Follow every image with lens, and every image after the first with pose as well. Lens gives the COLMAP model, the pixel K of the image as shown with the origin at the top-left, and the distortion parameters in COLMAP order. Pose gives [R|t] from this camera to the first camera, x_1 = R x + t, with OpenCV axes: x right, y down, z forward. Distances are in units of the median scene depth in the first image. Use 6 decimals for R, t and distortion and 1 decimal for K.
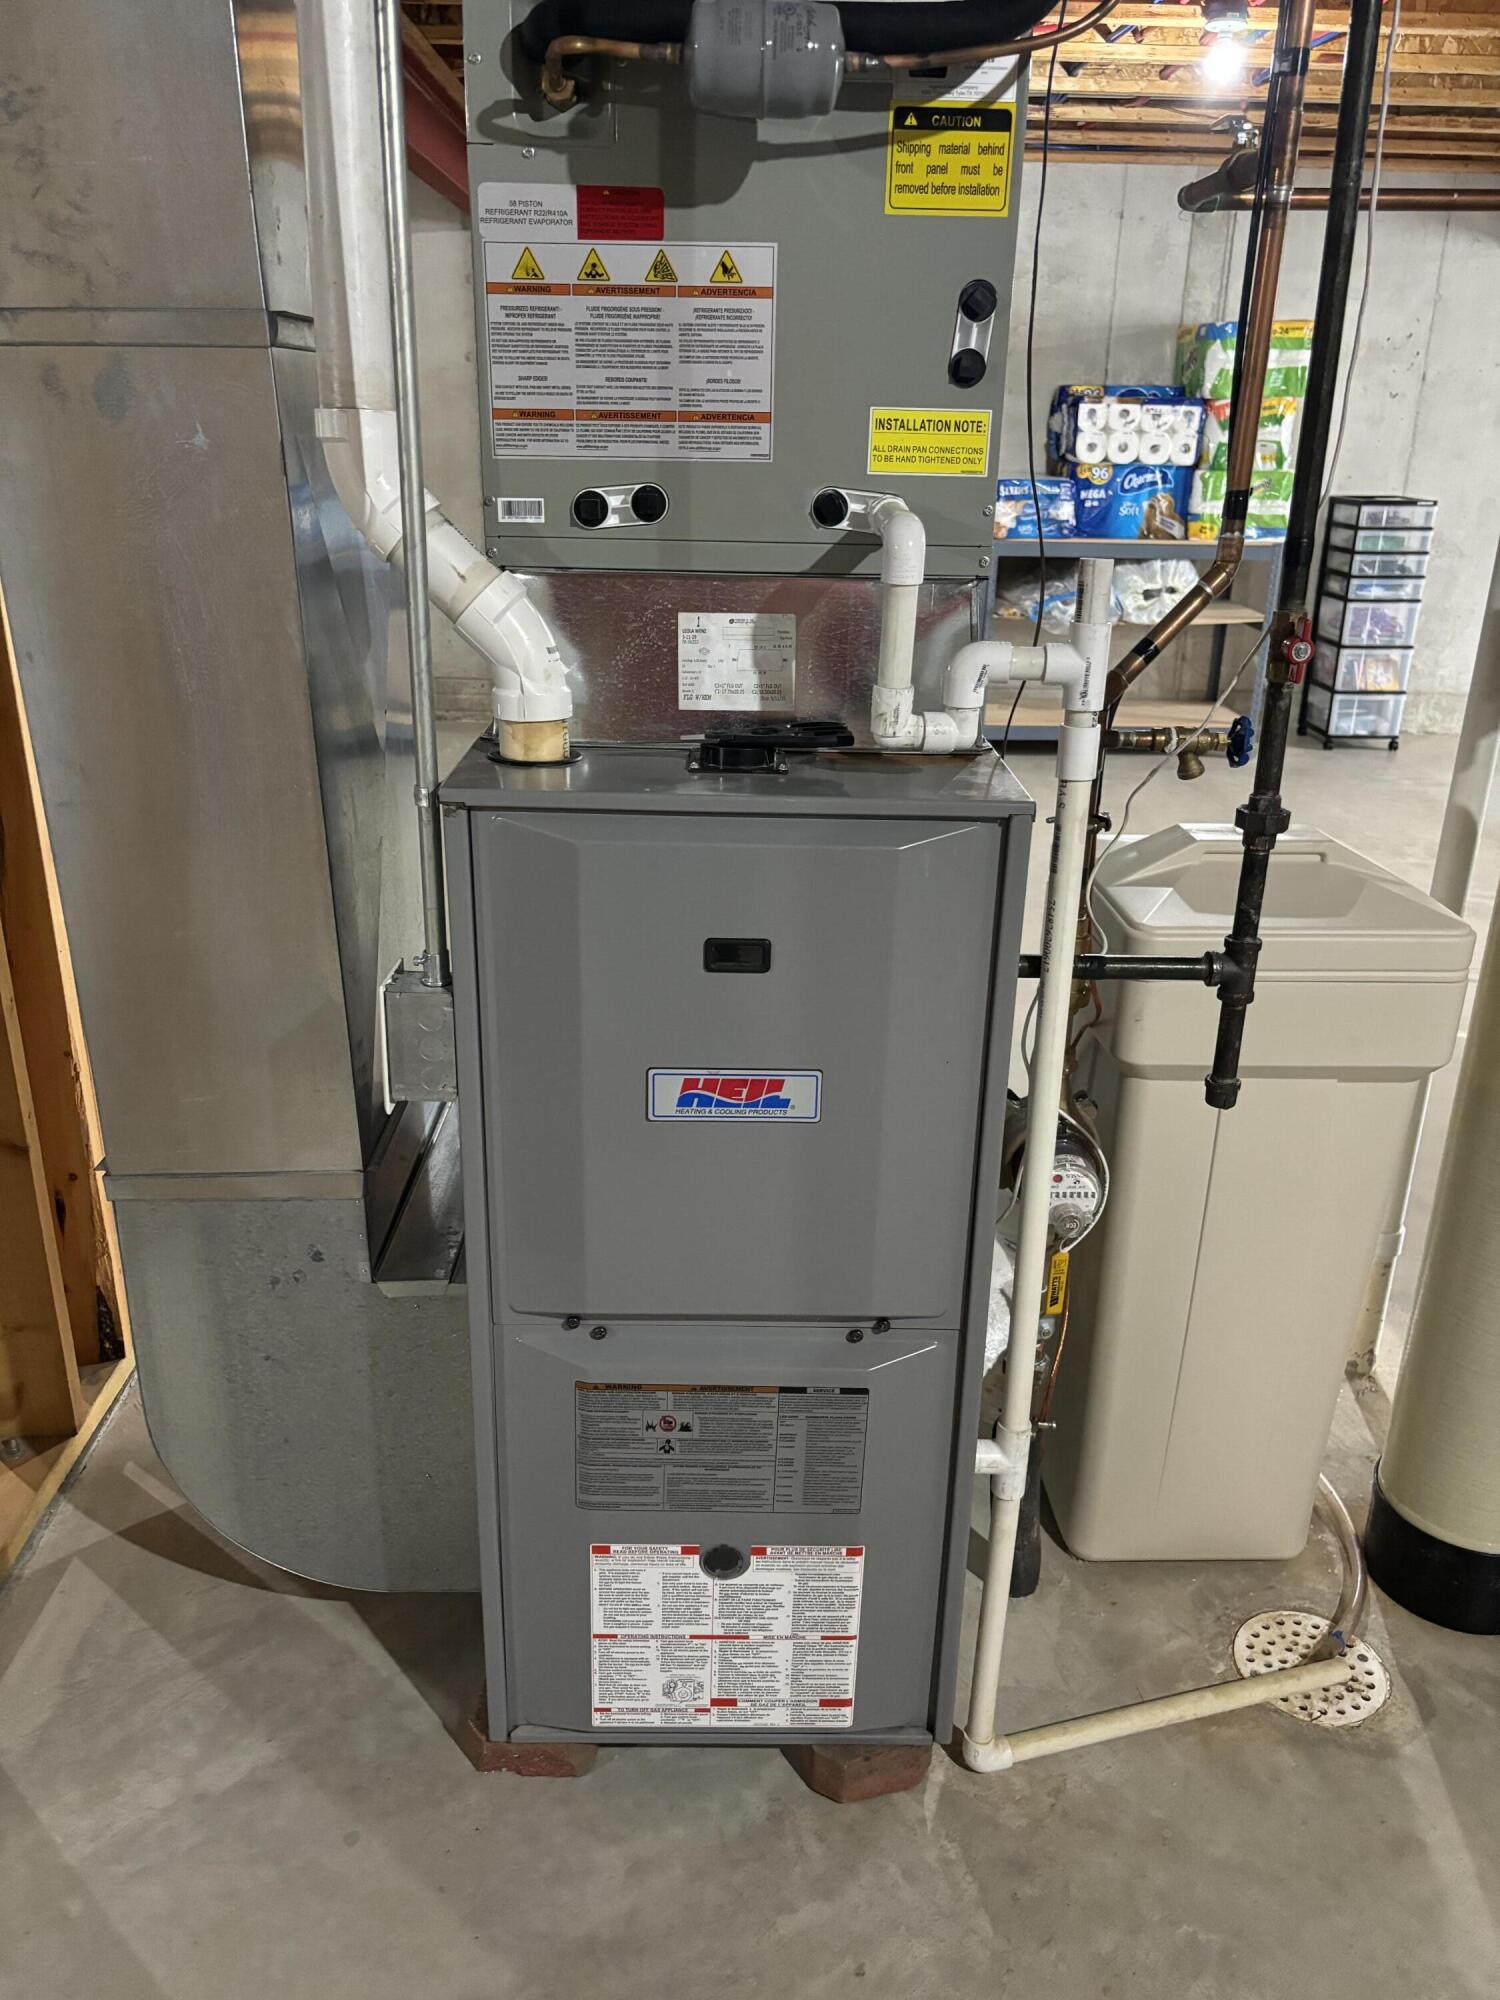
lens RADIAL K [[1510.1, 0, 748.4], [0, 1510.1, 1000.6], [0, 0, 1]] dist [0.056545, -0.062050]
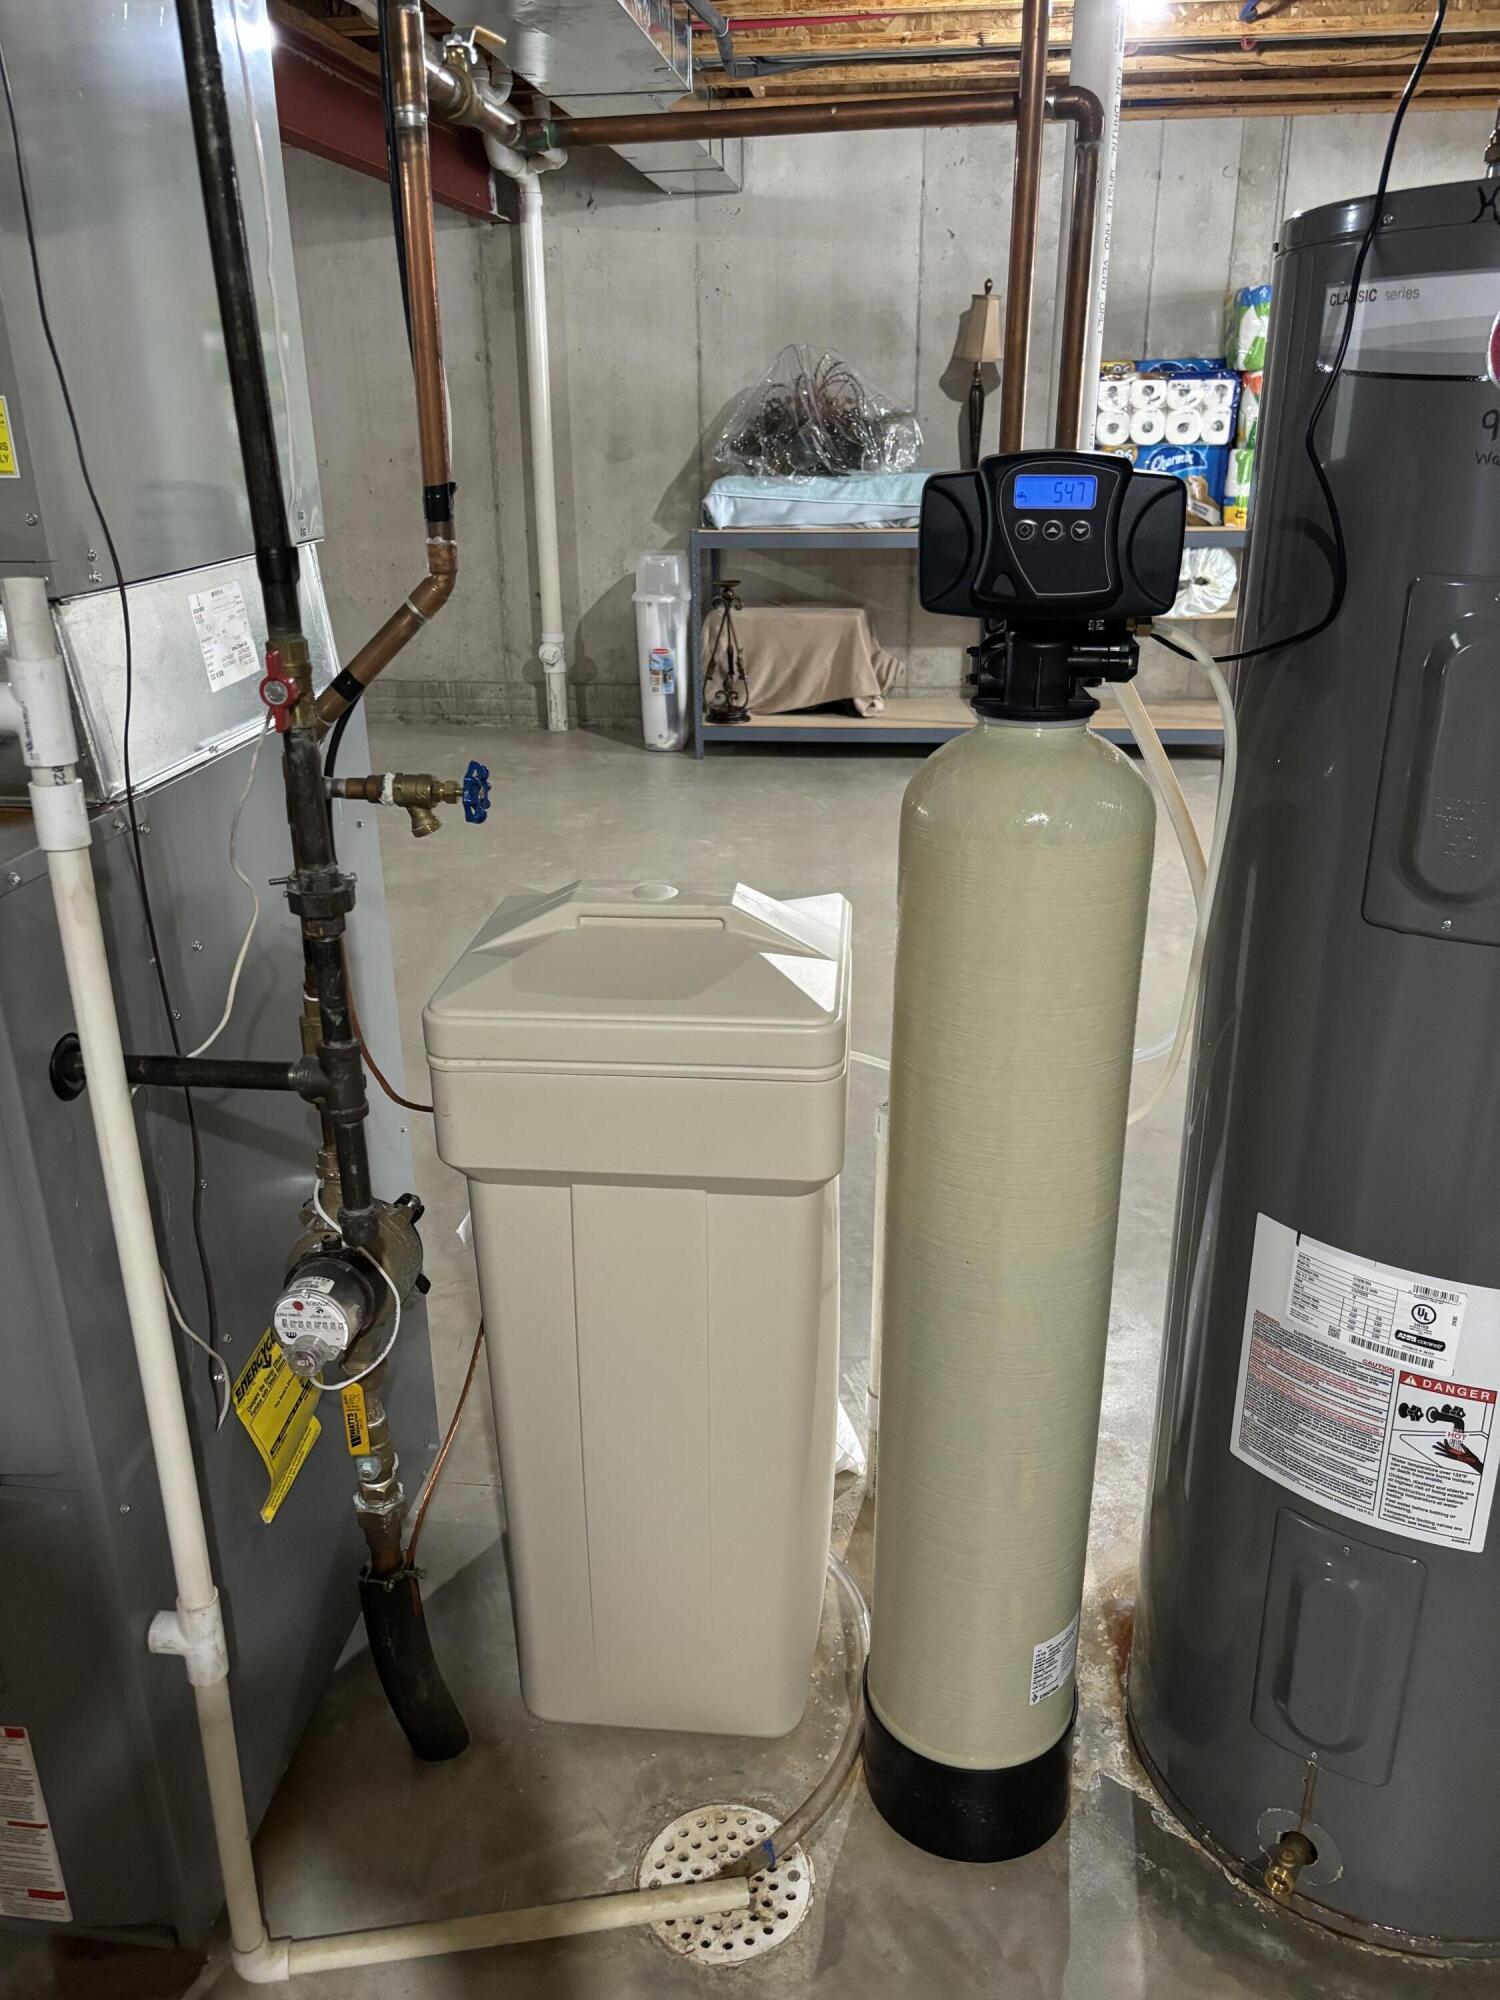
lens RADIAL K [[1510.1, 0, 740.0], [0, 1510.1, 1001.2], [0, 0, 1]] dist [0.056545, -0.062050]
pose [[0.989031, 0.023211, -0.145874, 0.145822], [-0.022559, 0.999727, 0.006123, -0.016126], [0.145976, -0.002765, 0.989284, 0.050959]]
